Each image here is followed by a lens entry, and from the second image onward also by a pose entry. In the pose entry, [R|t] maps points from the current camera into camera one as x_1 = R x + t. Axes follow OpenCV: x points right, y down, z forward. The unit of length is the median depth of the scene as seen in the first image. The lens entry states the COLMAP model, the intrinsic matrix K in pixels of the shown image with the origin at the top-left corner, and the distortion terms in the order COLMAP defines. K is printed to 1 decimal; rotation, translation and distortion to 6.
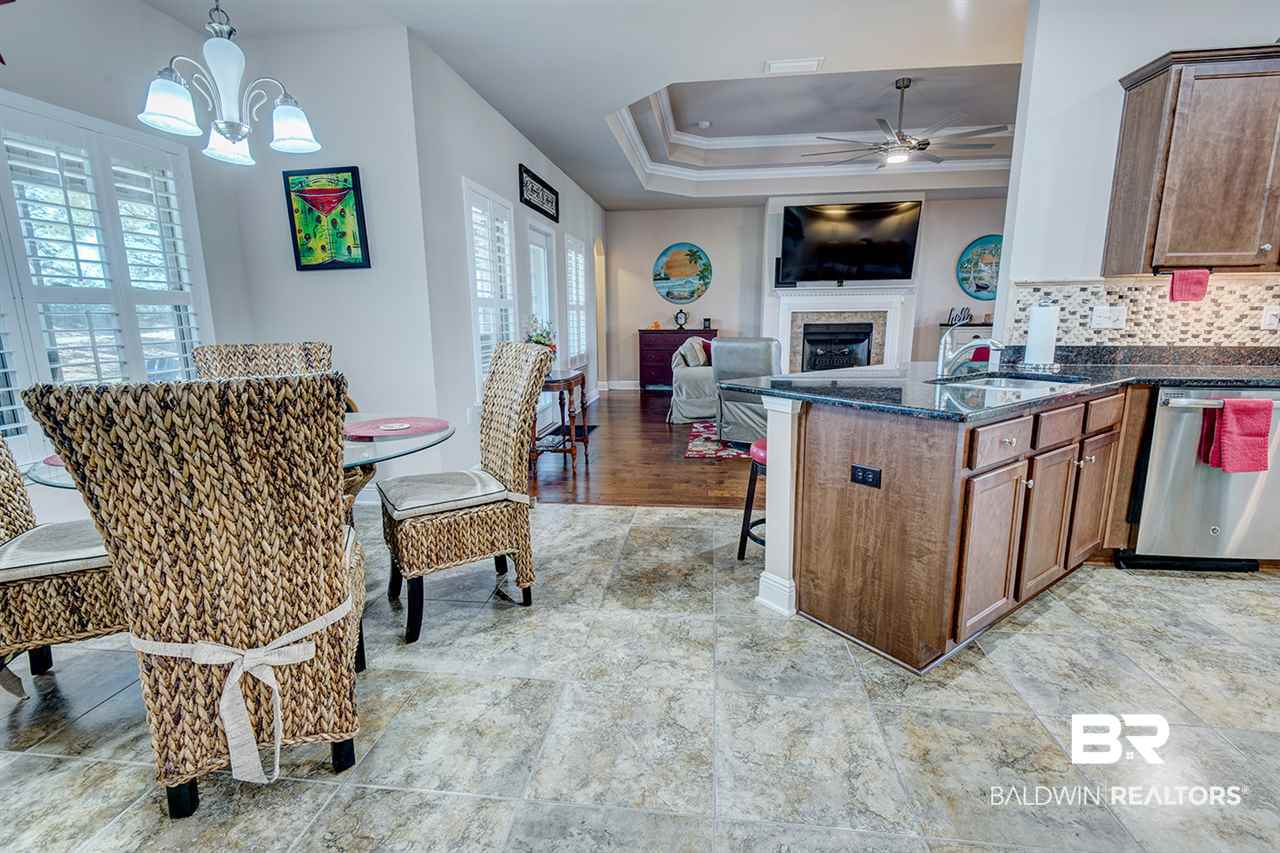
lens RADIAL K [[577.7, 0, 635.1], [0, 577.7, 421.8], [0, 0, 1]] dist [0.014664, -0.005354]
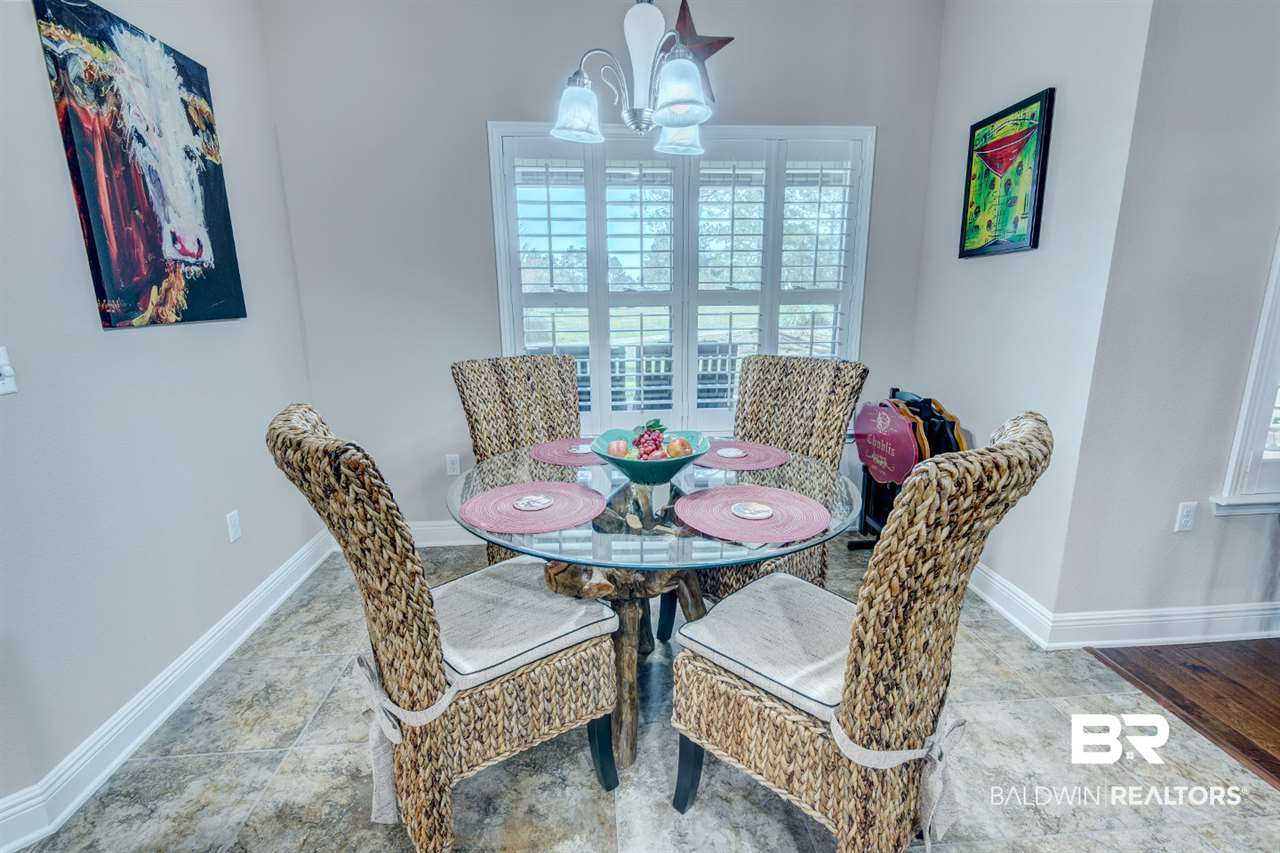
lens RADIAL K [[577.7, 0, 645.6], [0, 577.7, 437.2], [0, 0, 1]] dist [0.014664, -0.005354]
pose [[0.224535, 0.243749, -0.943488, 0.115441], [-0.176988, 0.962308, 0.206491, -0.119539], [0.958258, 0.120622, 0.259213, 0.440433]]
